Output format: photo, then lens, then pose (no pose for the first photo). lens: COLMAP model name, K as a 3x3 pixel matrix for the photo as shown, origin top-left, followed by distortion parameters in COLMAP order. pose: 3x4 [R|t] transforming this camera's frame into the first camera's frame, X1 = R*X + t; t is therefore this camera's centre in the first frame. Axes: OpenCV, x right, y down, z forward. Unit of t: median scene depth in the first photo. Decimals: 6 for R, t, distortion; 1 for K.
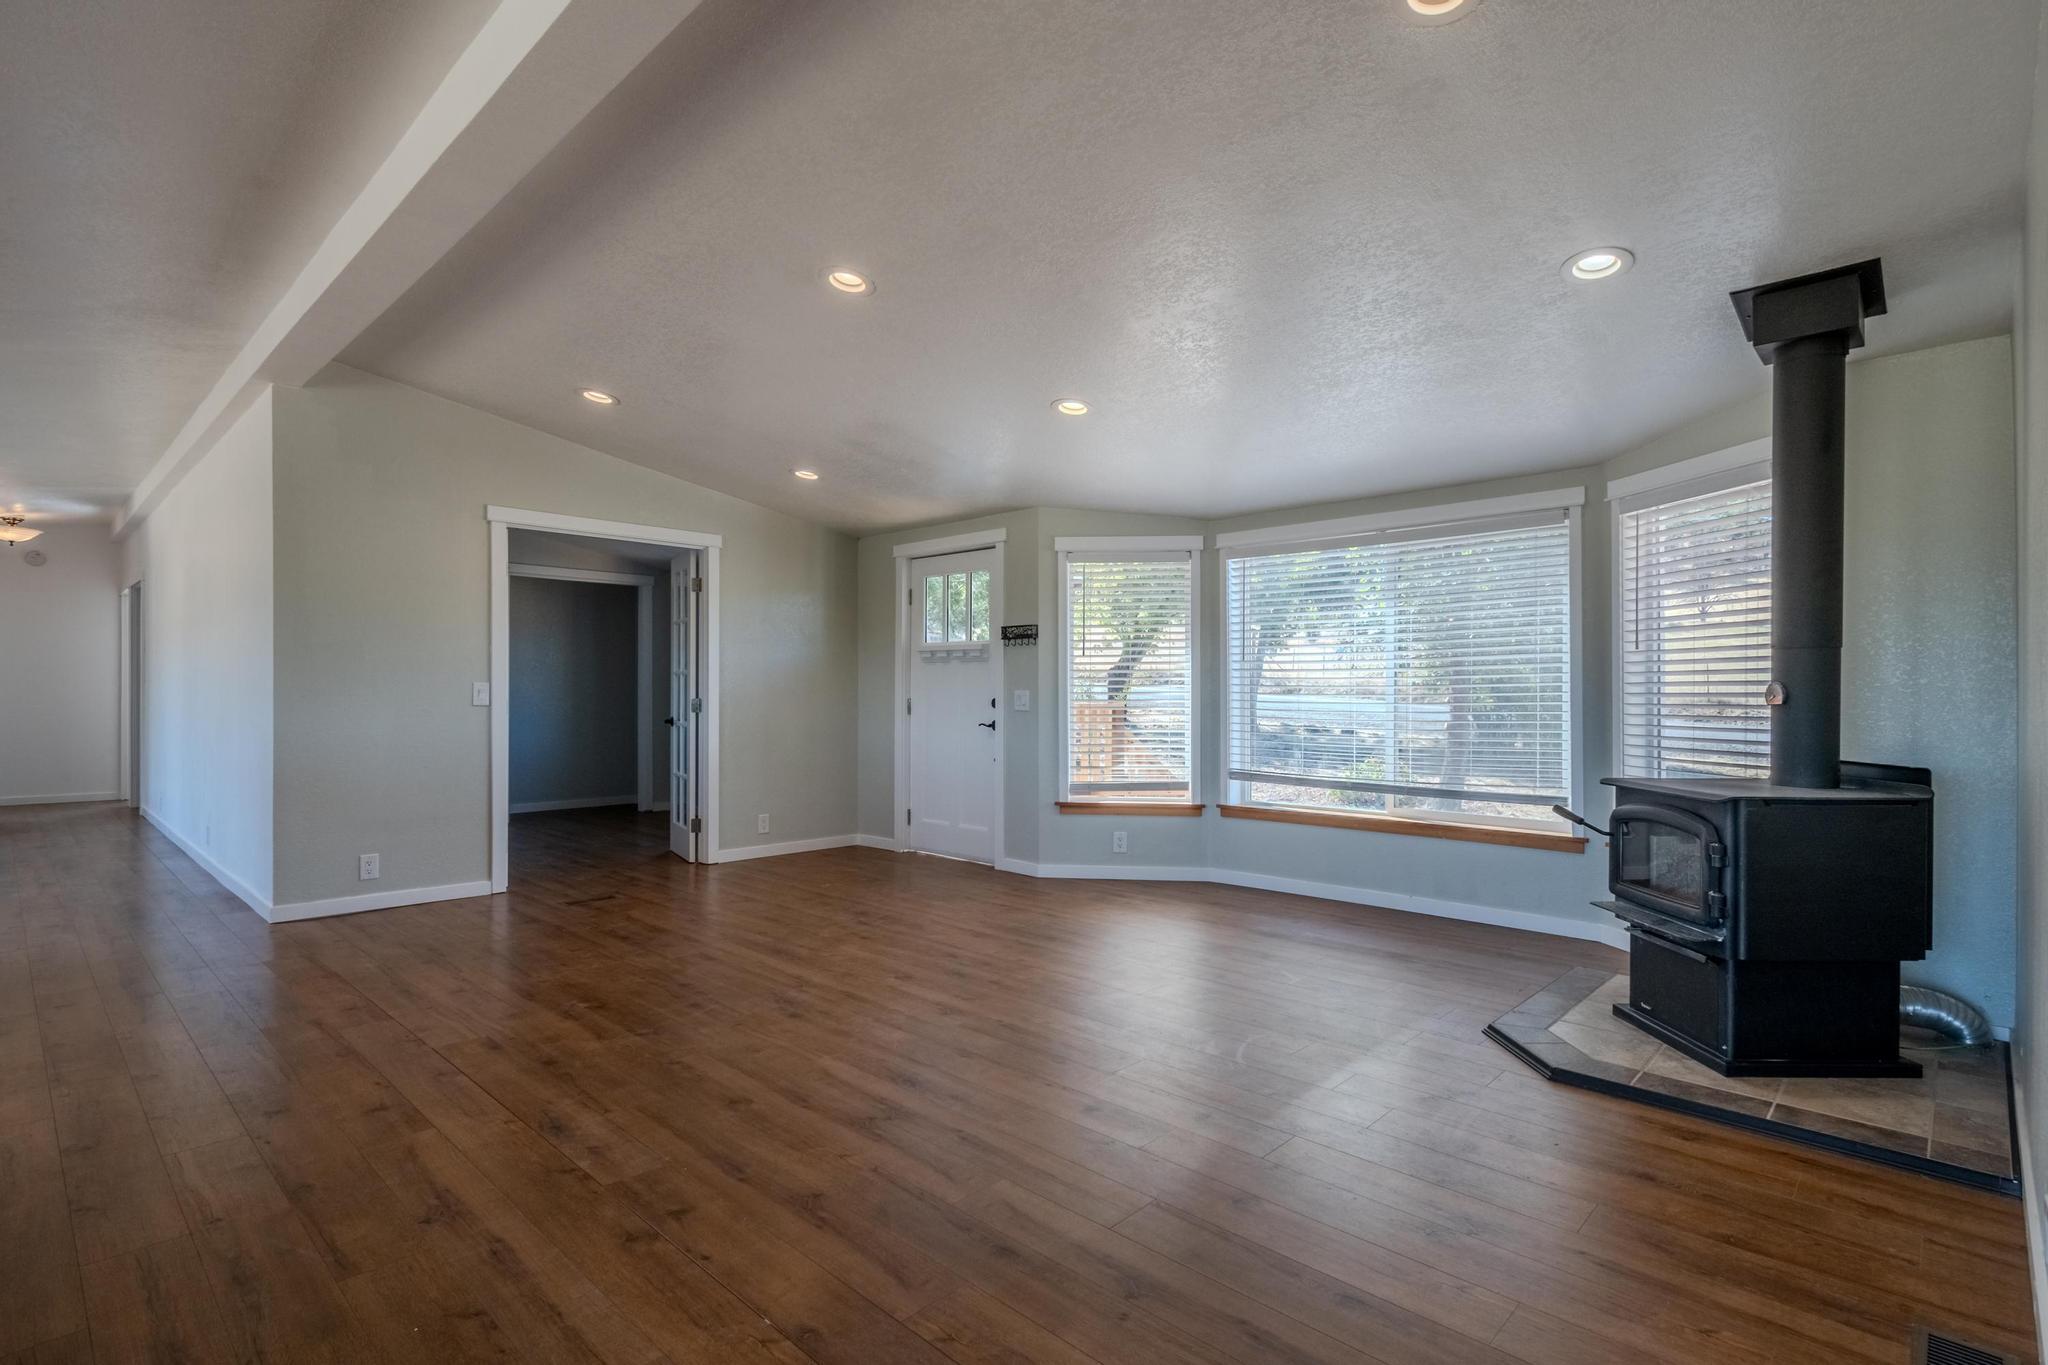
lens RADIAL K [[984.5, 0, 1033.5], [0, 984.5, 697.4], [0, 0, 1]] dist [0.001934, 0.000351]
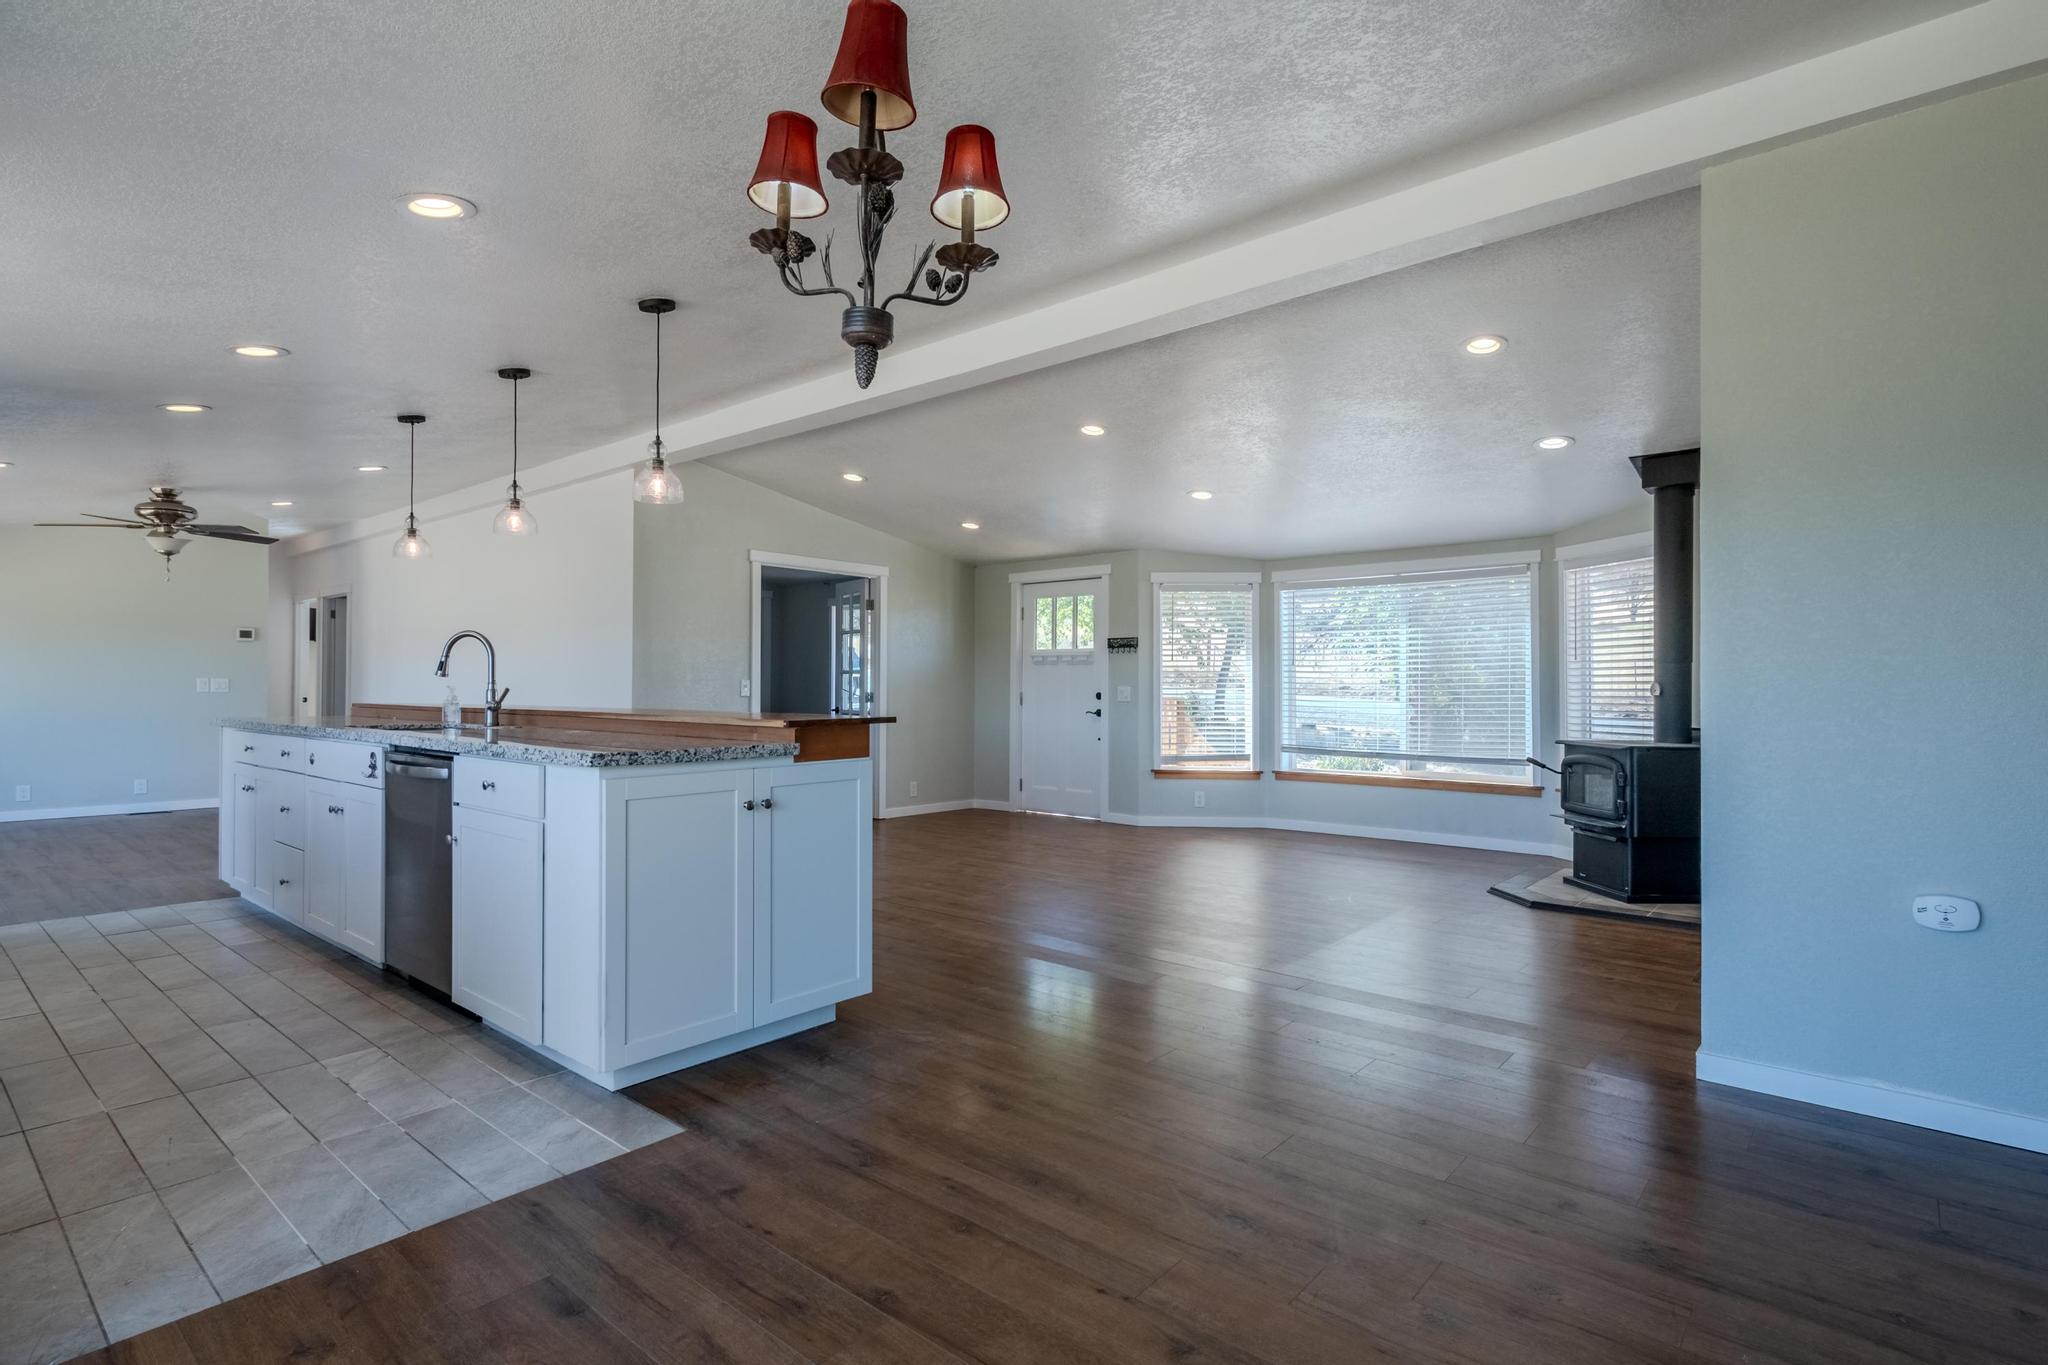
lens RADIAL K [[995.6, 0, 1024.0], [0, 995.6, 682.5], [0, 0, 1]] dist [0.023089, 0.000012]
pose [[0.998790, 0.001825, 0.049147, -0.224006], [-0.001285, 0.999939, -0.011013, 0.002849], [-0.049164, 0.010937, 0.998731, -0.358985]]
